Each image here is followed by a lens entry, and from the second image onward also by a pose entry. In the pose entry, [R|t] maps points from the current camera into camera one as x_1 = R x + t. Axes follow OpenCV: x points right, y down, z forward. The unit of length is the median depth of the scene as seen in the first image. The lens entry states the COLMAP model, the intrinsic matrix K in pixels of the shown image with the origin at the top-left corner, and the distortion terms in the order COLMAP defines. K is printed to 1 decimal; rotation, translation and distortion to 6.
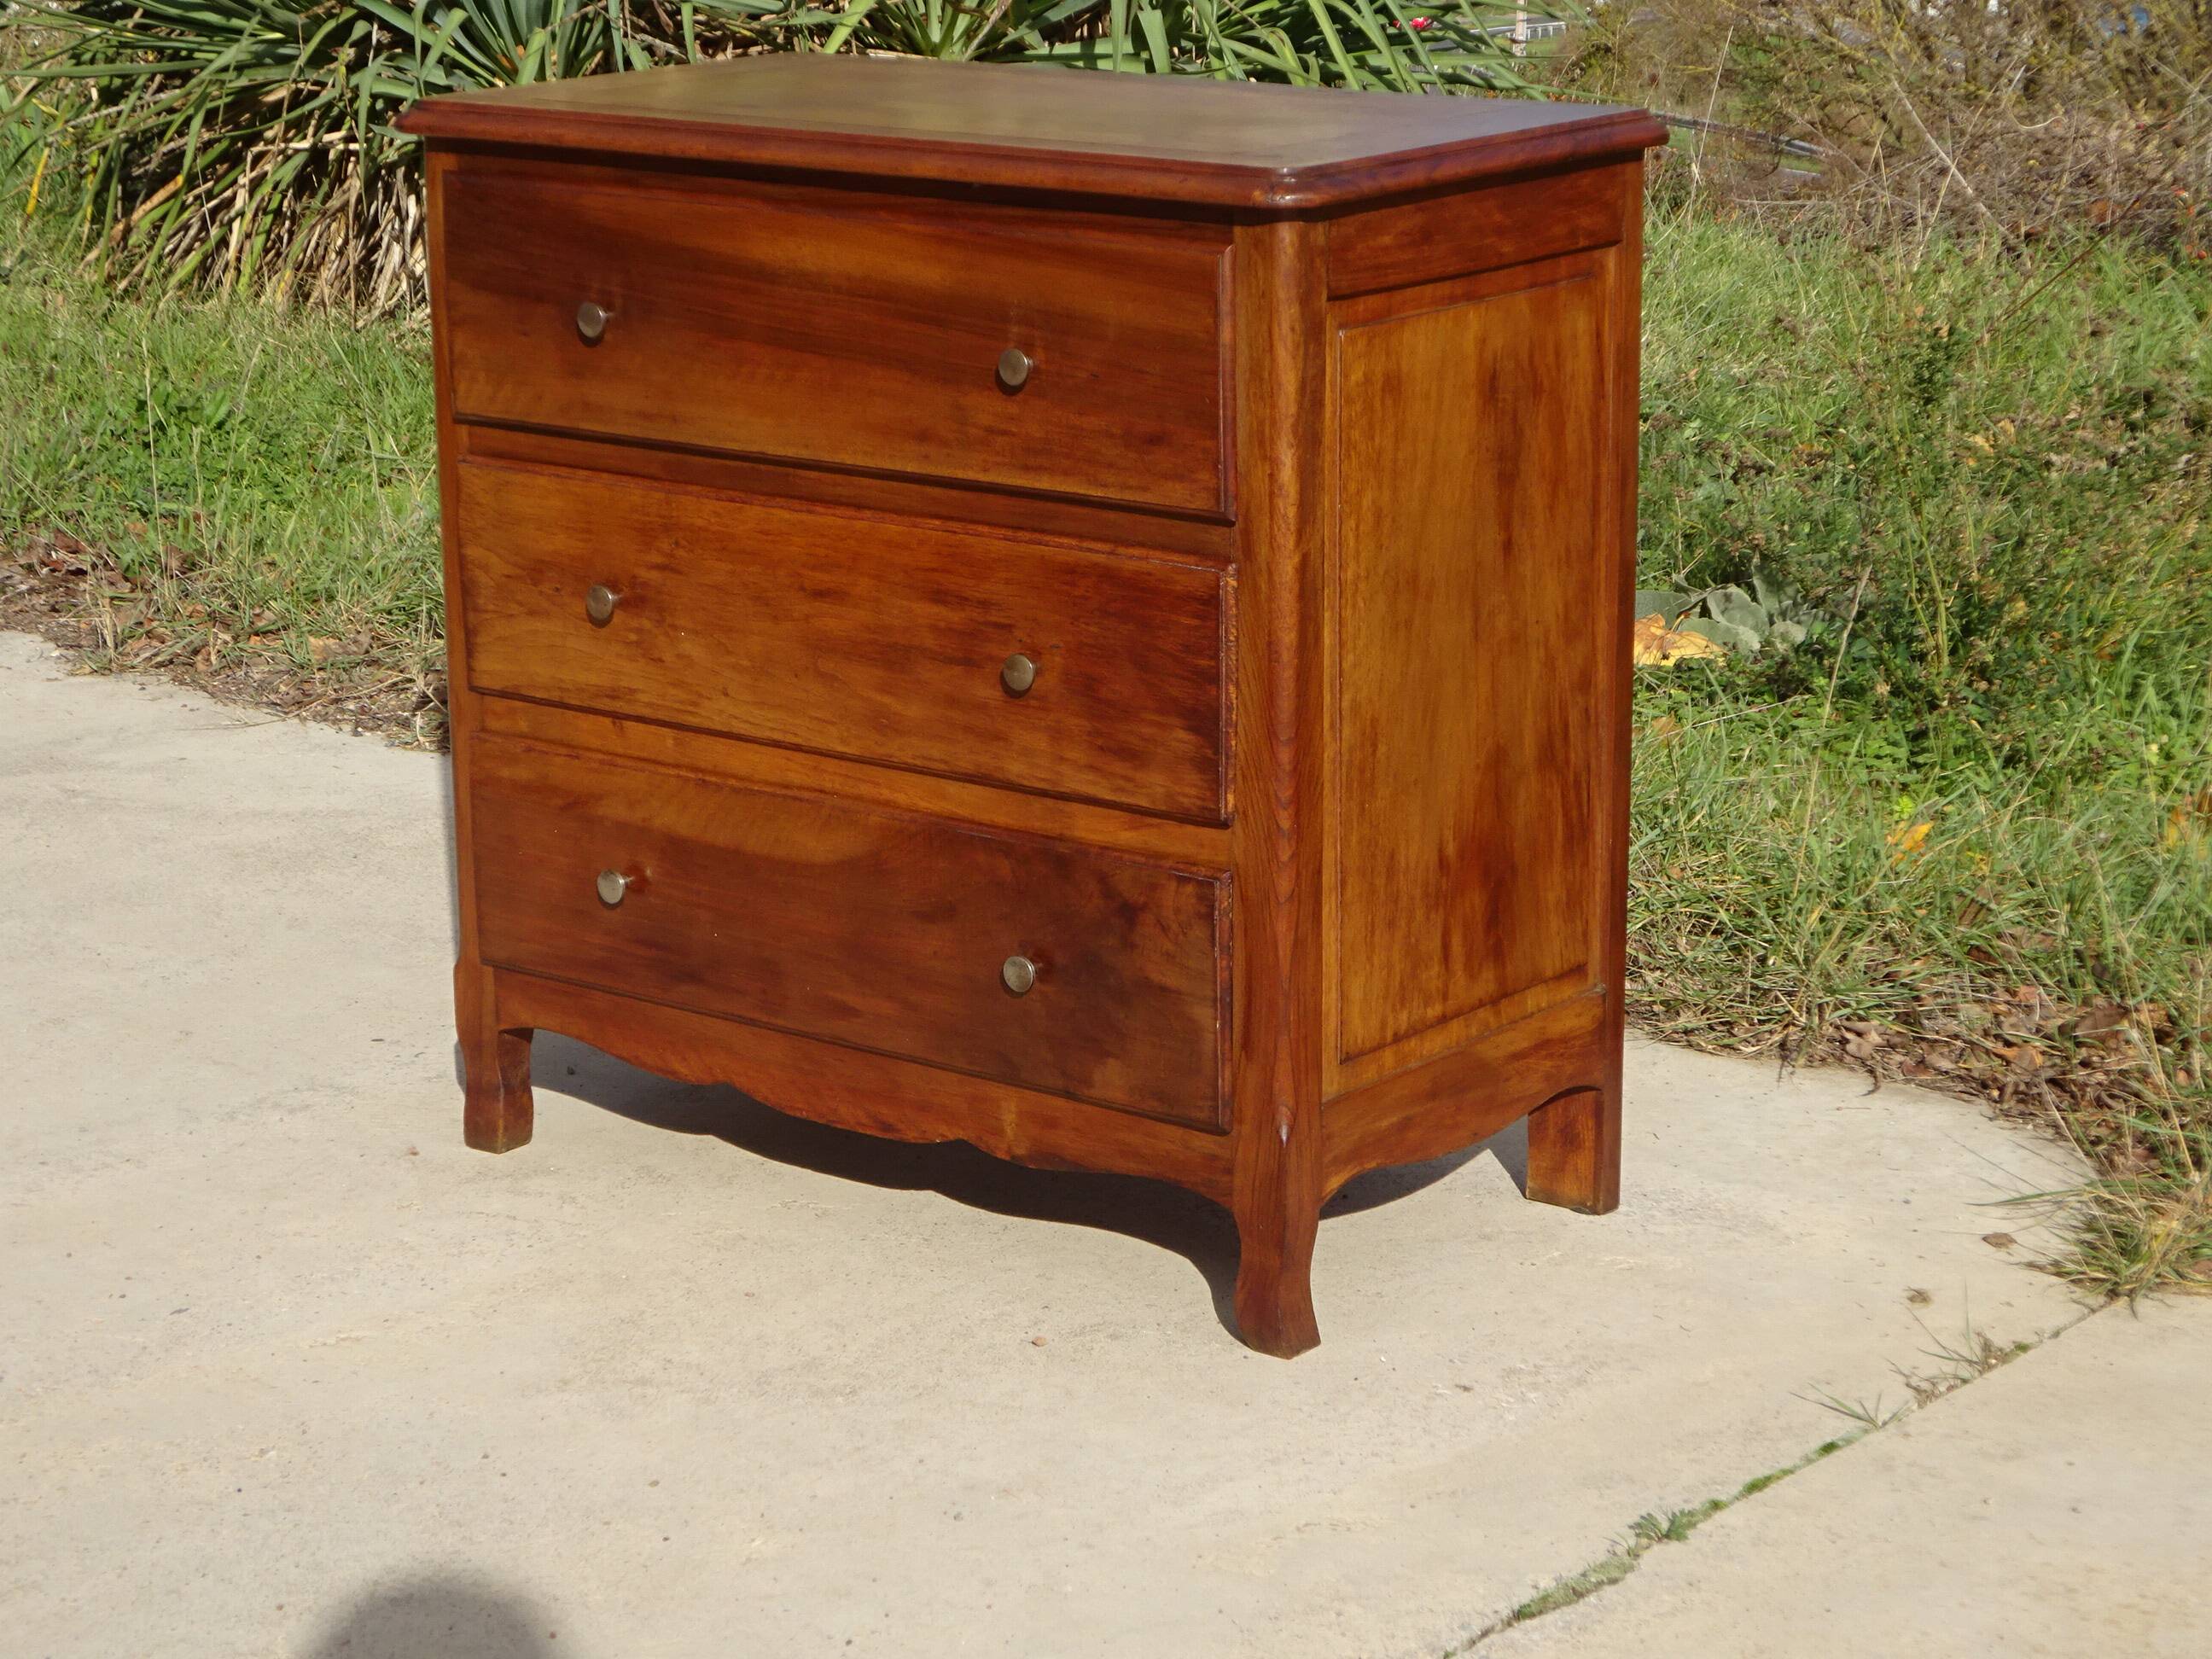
lens RADIAL K [[5079.6, 0, 1103.9], [0, 5079.6, 854.2], [0, 0, 1]] dist [-0.061434, 0.000000]
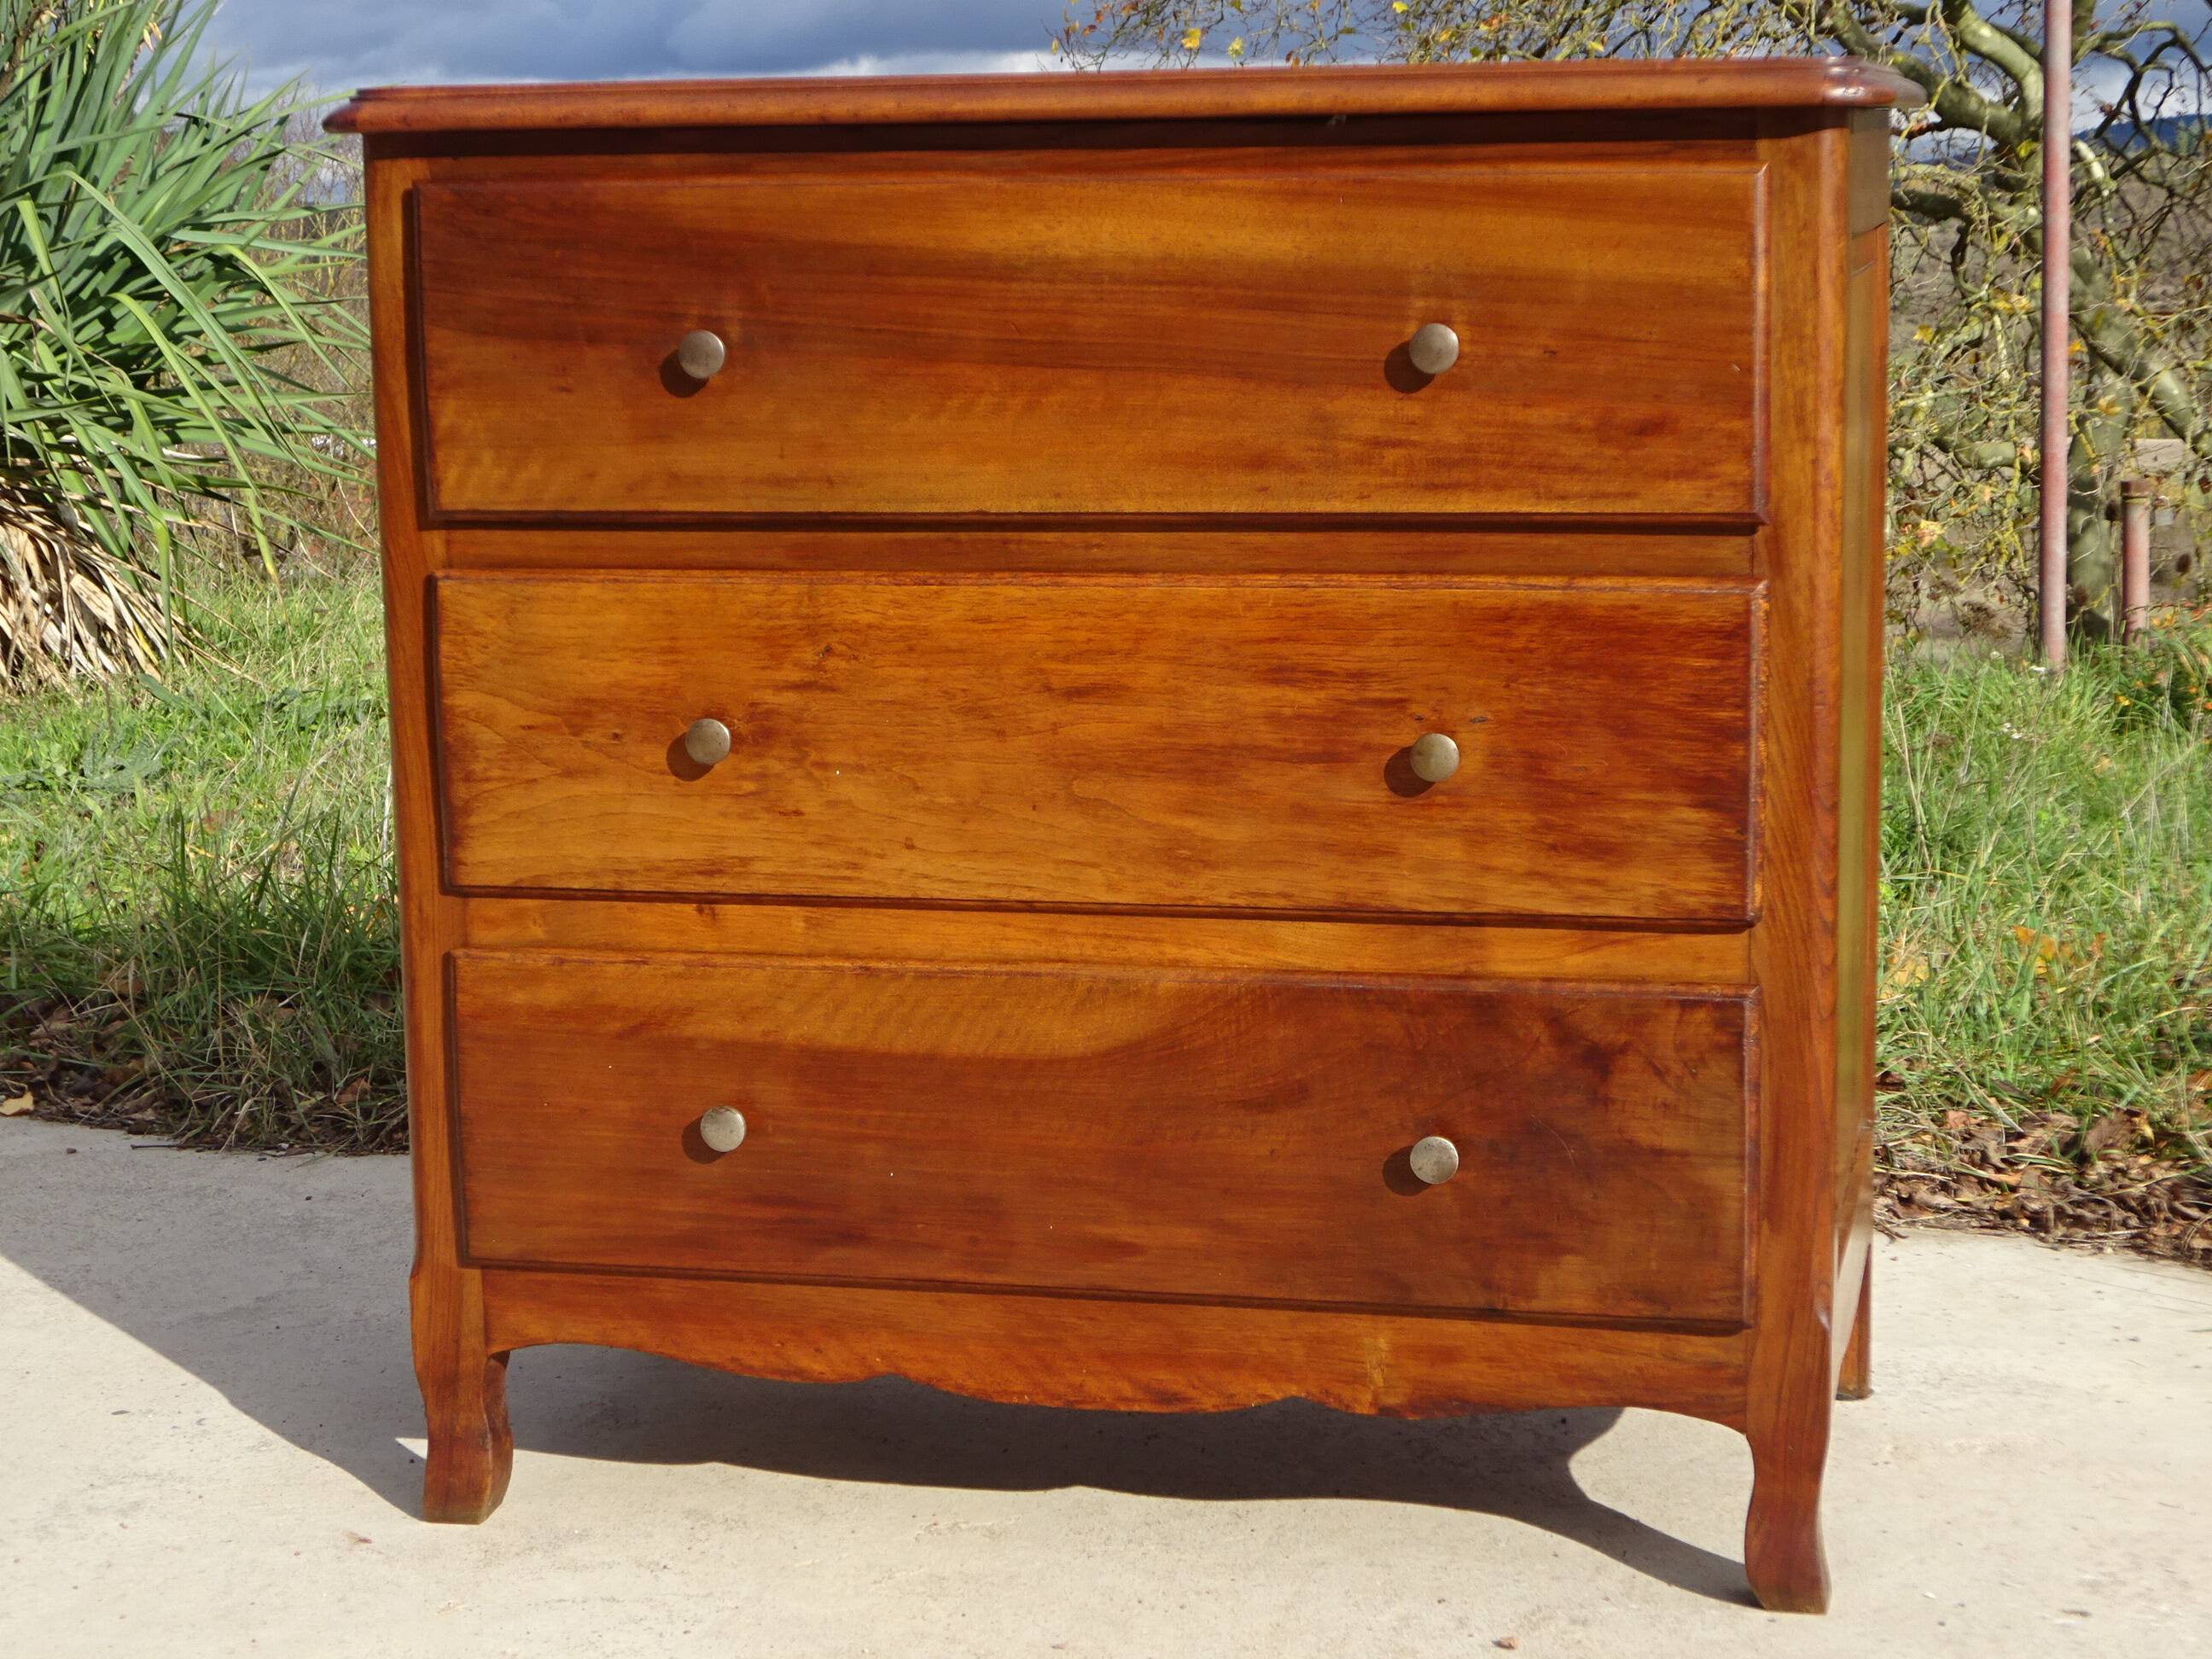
lens RADIAL K [[4182.2, 0, 1108.4], [0, 4182.2, 844.1], [0, 0, 1]] dist [-0.005751, 0.000000]
pose [[0.907133, -0.074936, 0.414119, -0.313094], [0.112050, 0.991506, -0.066030, 0.012472], [-0.405654, 0.106300, 0.907825, 0.442793]]
